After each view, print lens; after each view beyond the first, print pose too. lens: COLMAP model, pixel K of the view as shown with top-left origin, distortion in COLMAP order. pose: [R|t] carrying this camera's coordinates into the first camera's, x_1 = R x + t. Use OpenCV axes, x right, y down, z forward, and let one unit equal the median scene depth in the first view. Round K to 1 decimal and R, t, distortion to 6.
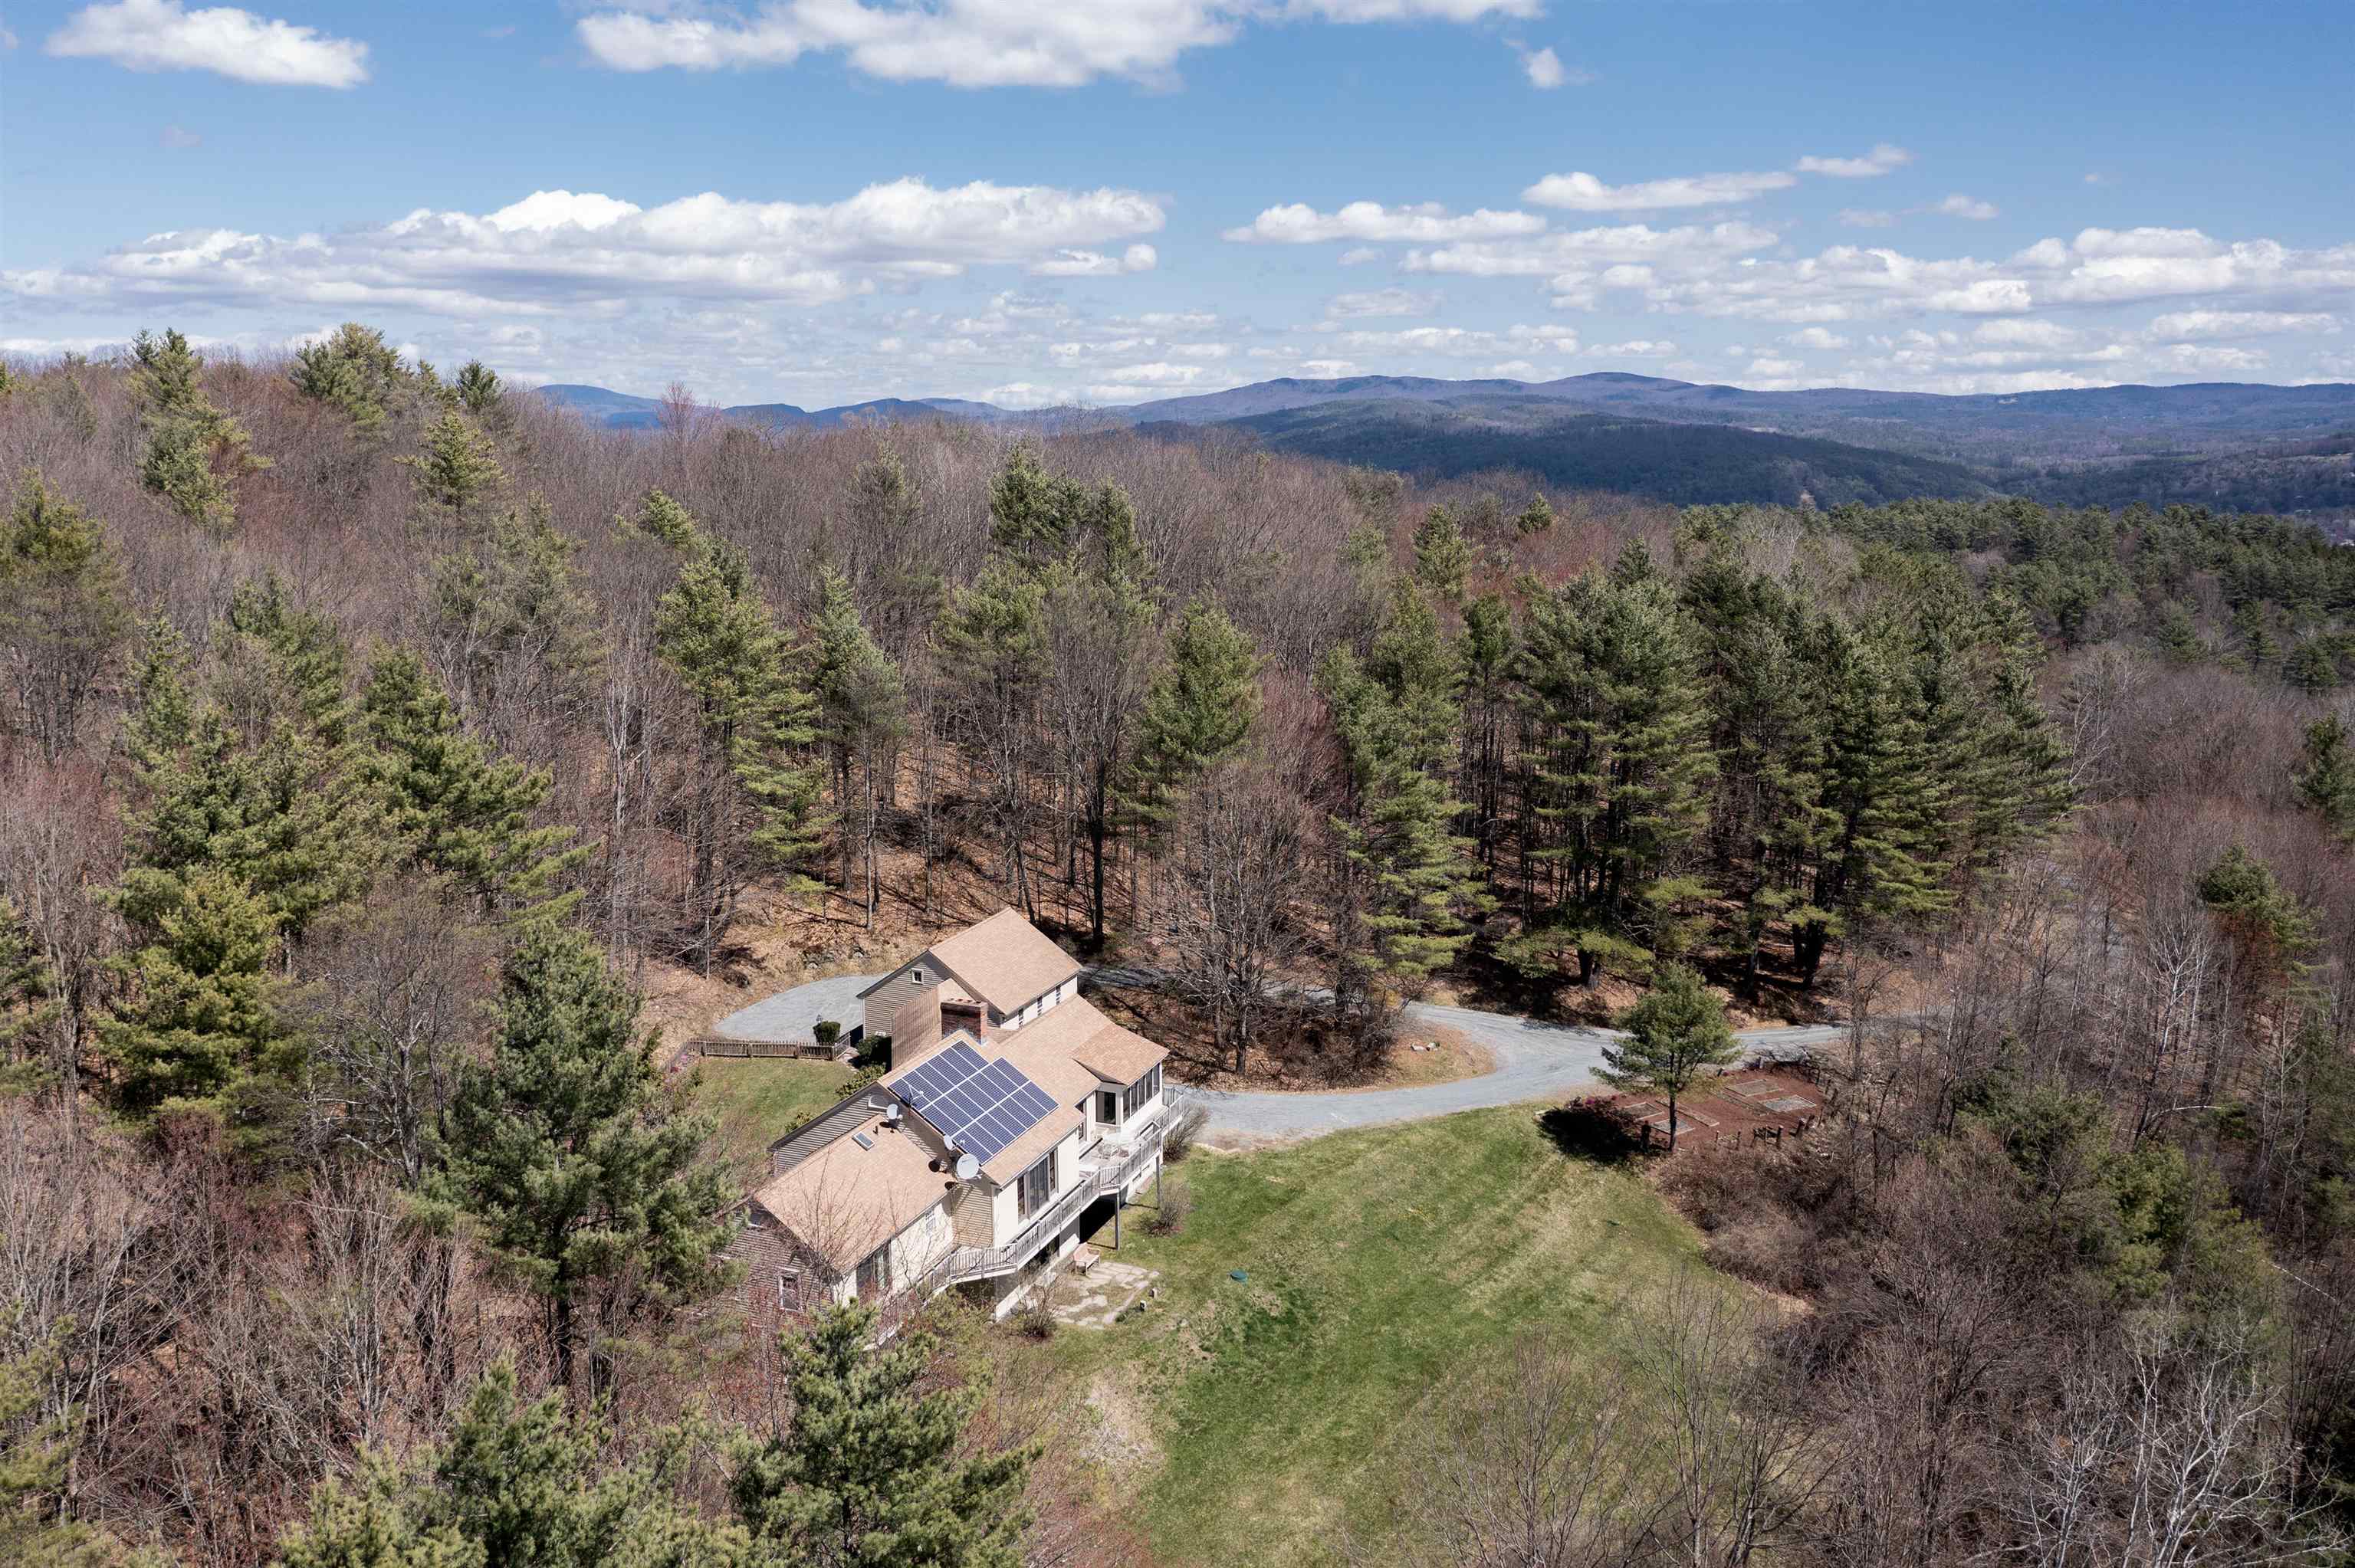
lens RADIAL K [[1862.7, 0, 1178.1], [0, 1862.7, 694.9], [0, 0, 1]] dist [-0.051529, 0.003952]
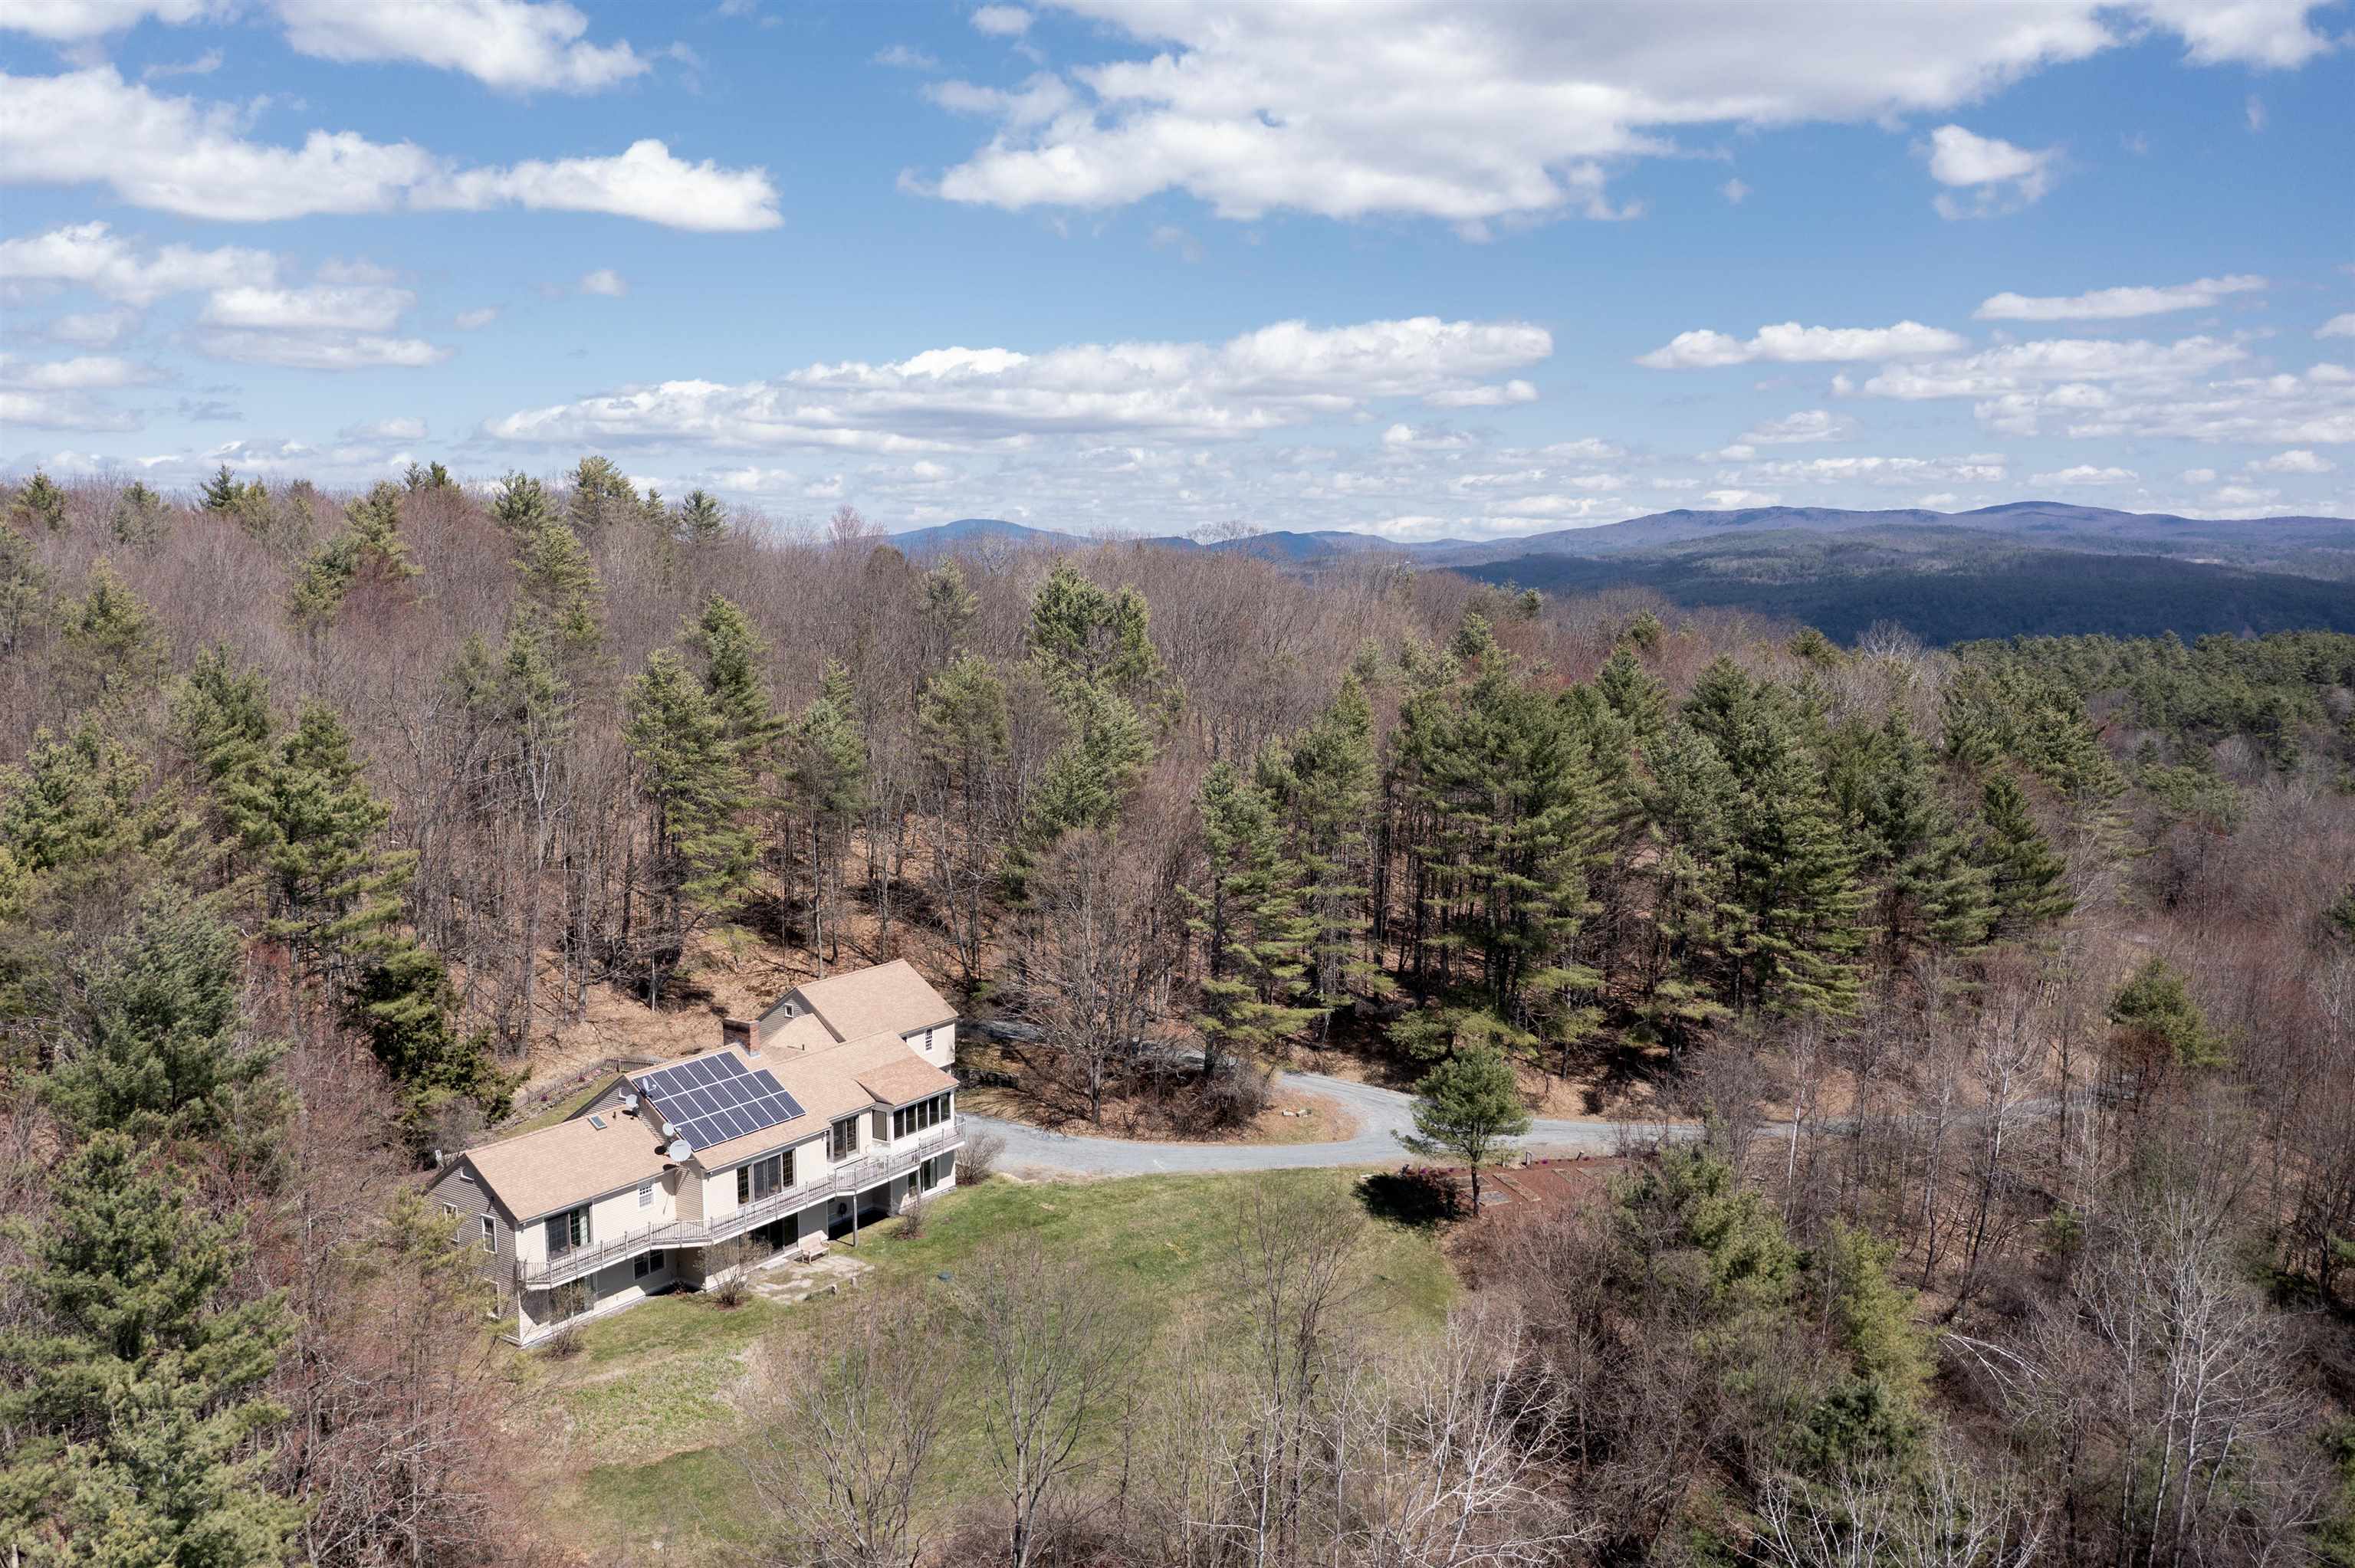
lens RADIAL K [[1847.3, 0, 1177.5], [0, 1847.3, 784.0], [0, 0, 1]] dist [-0.008801, -0.001189]
pose [[0.978196, 0.024563, -0.206228, 0.298433], [-0.029148, 0.999390, -0.019226, 0.025491], [0.205630, 0.024818, 0.978315, -0.054813]]
